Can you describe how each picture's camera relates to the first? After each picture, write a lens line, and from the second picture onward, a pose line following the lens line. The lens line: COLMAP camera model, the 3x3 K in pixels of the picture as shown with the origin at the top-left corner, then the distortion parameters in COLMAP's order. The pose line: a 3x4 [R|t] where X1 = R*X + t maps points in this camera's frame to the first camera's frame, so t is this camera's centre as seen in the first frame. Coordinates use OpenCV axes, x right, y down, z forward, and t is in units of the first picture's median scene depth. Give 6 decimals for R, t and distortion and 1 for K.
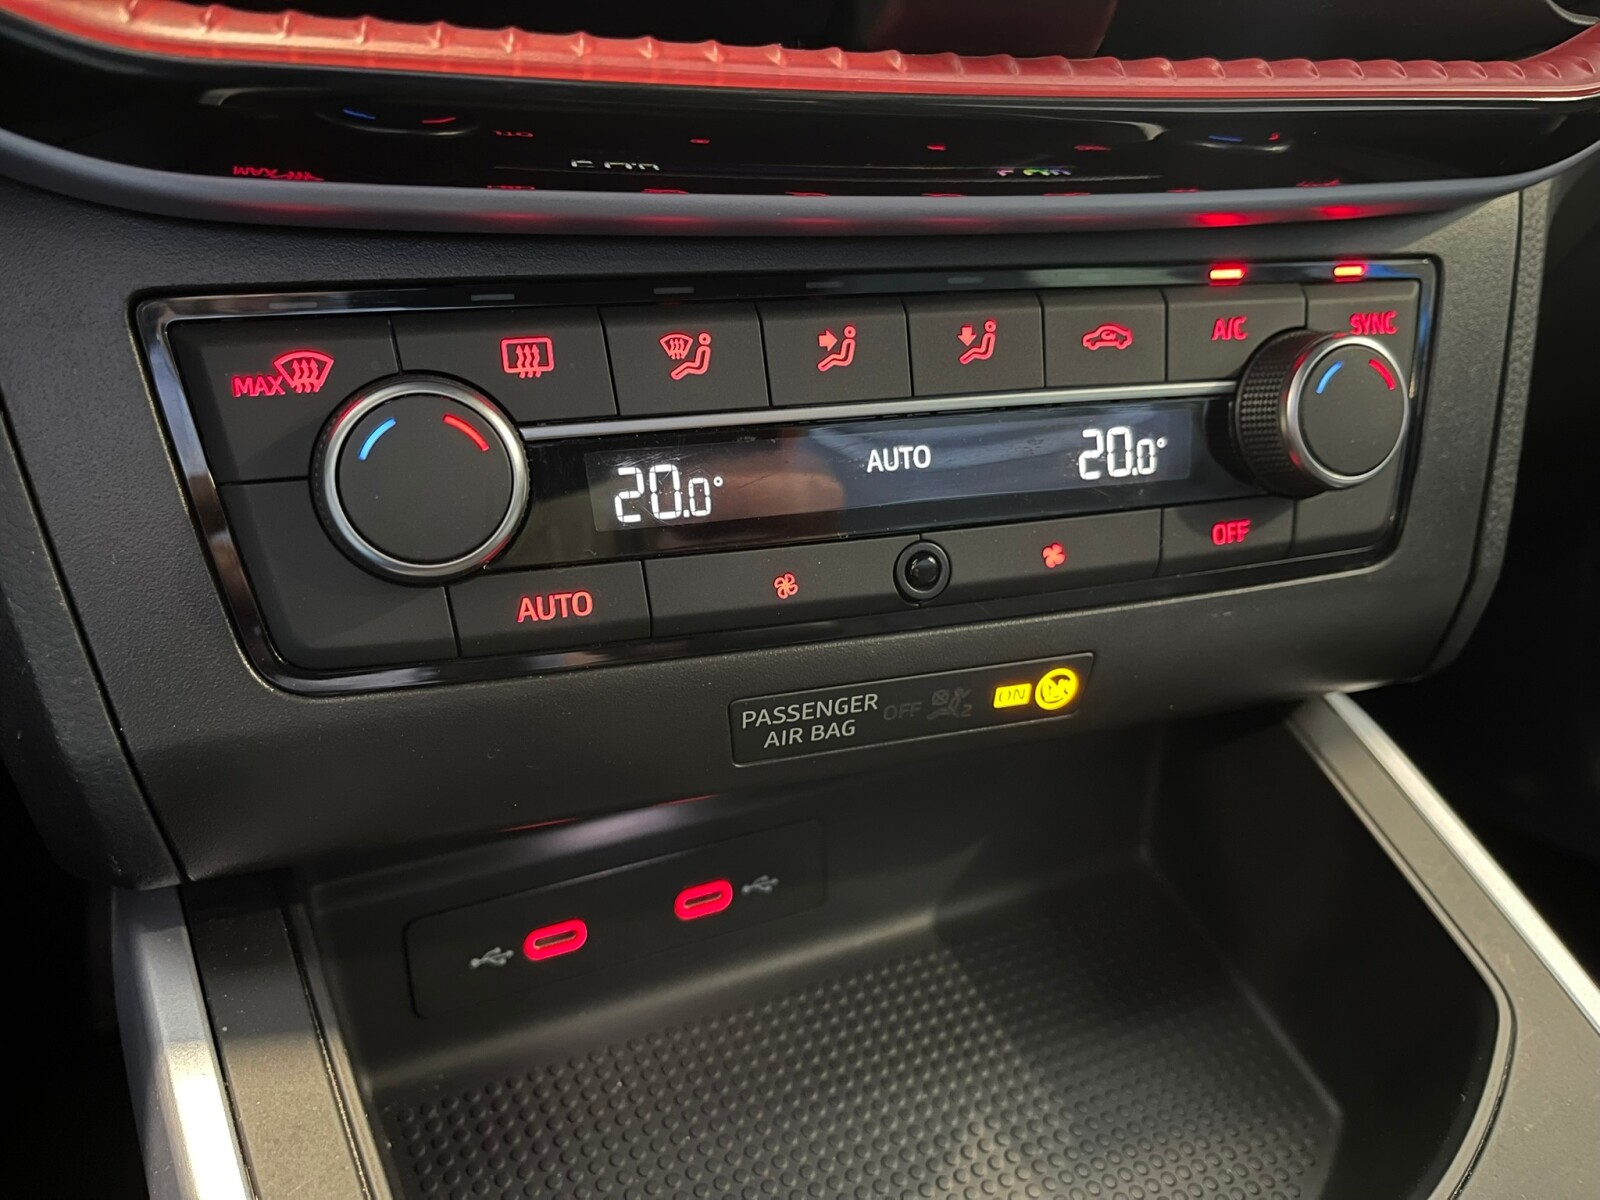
lens RADIAL K [[1218.1, 0, 800.0], [0, 1218.1, 594.2], [0, 0, 1]] dist [0.060398, -0.074262]
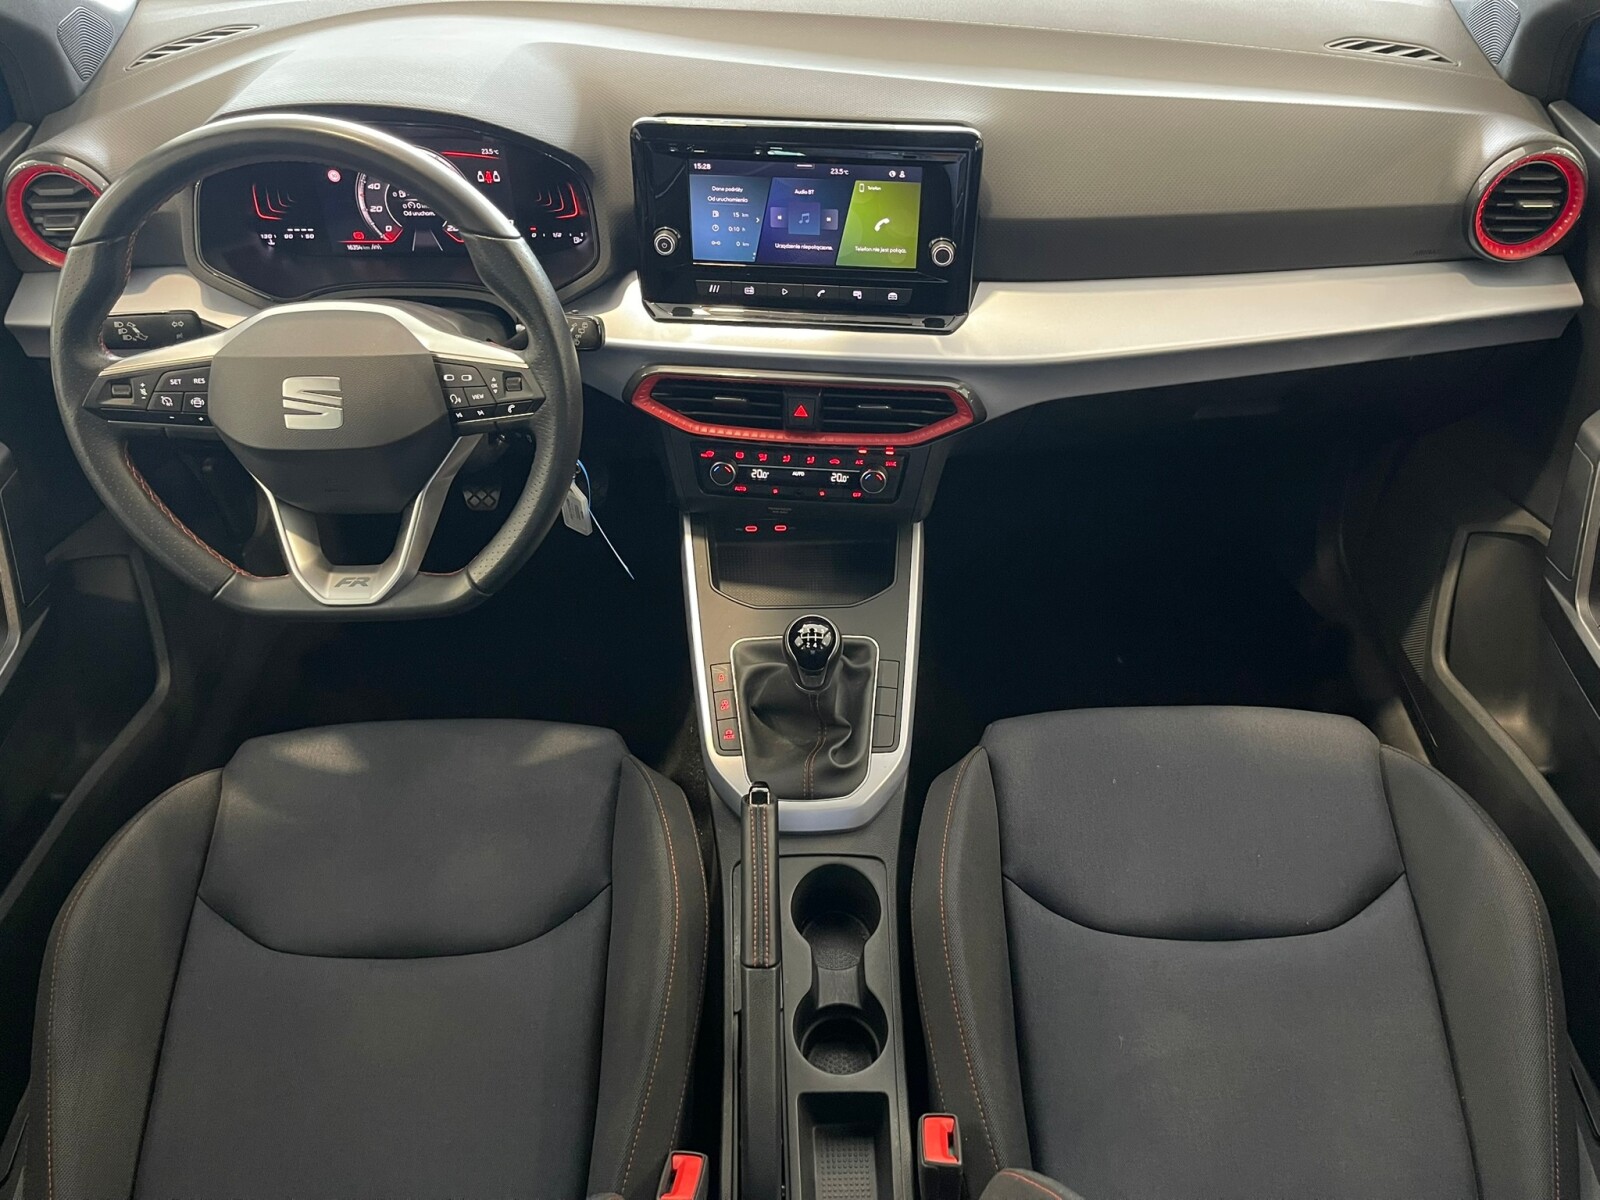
lens RADIAL K [[1218.1, 0, 812.2], [0, 1218.1, 600.3], [0, 0, 1]] dist [0.060398, -0.074262]
pose [[0.908547, 0.265399, -0.322653, 2.542961], [-0.136667, 0.918613, 0.370773, -2.007346], [0.394796, -0.292768, 0.870875, -4.995625]]
